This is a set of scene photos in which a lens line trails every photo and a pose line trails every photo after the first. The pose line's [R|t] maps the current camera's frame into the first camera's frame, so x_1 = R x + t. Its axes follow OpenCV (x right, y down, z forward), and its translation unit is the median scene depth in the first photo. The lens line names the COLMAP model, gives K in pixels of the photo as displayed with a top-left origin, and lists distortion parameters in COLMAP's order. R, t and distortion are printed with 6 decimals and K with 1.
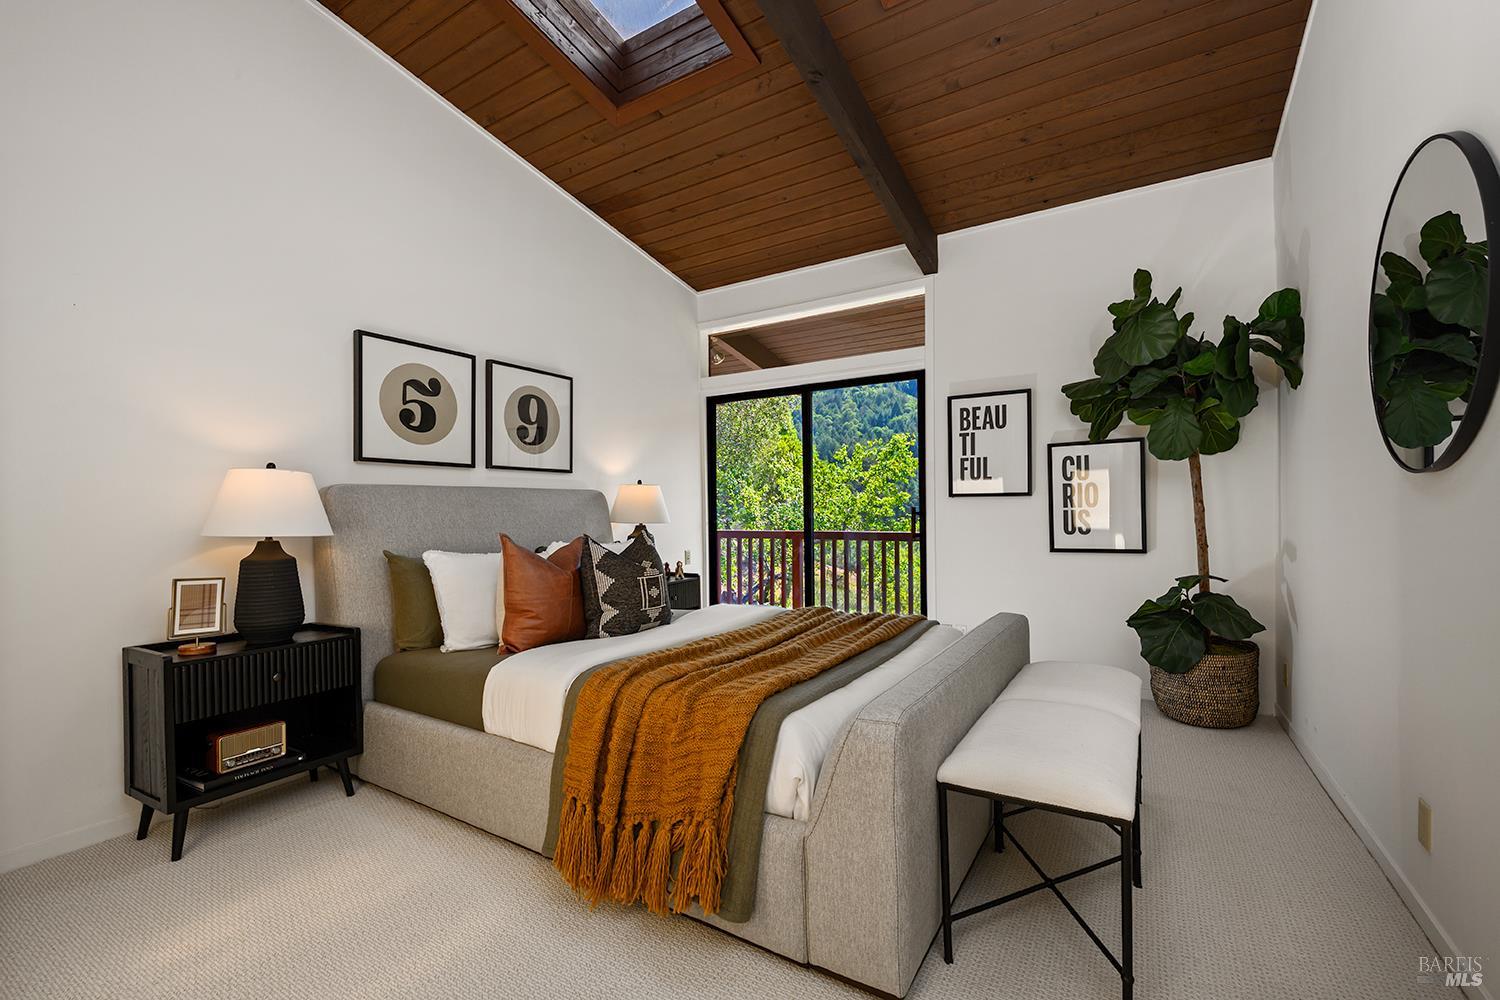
lens RADIAL K [[644.6, 0, 750.0], [0, 644.6, 500.0], [0, 0, 1]] dist [0.000548, -0.000011]
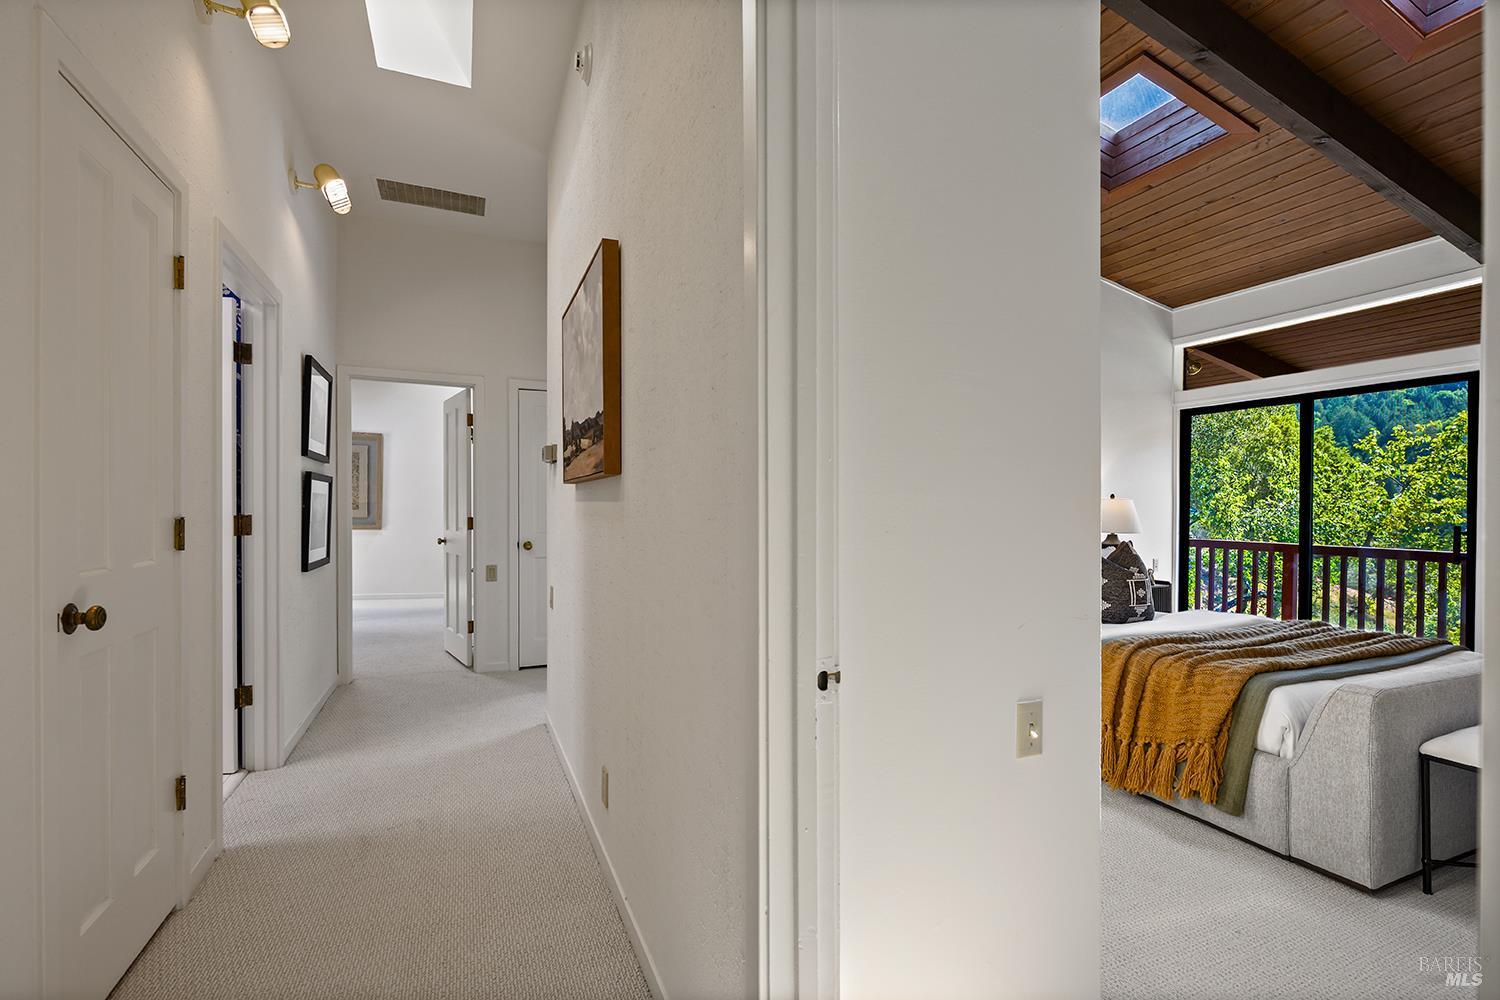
lens RADIAL K [[675.0, 0, 751.6], [0, 675.0, 511.0], [0, 0, 1]] dist [-0.002727, -0.000206]
pose [[0.823423, 0.020485, -0.567058, -0.036439], [-0.006445, 0.999621, 0.026754, -0.048036], [0.567391, -0.018375, 0.823243, -0.534017]]
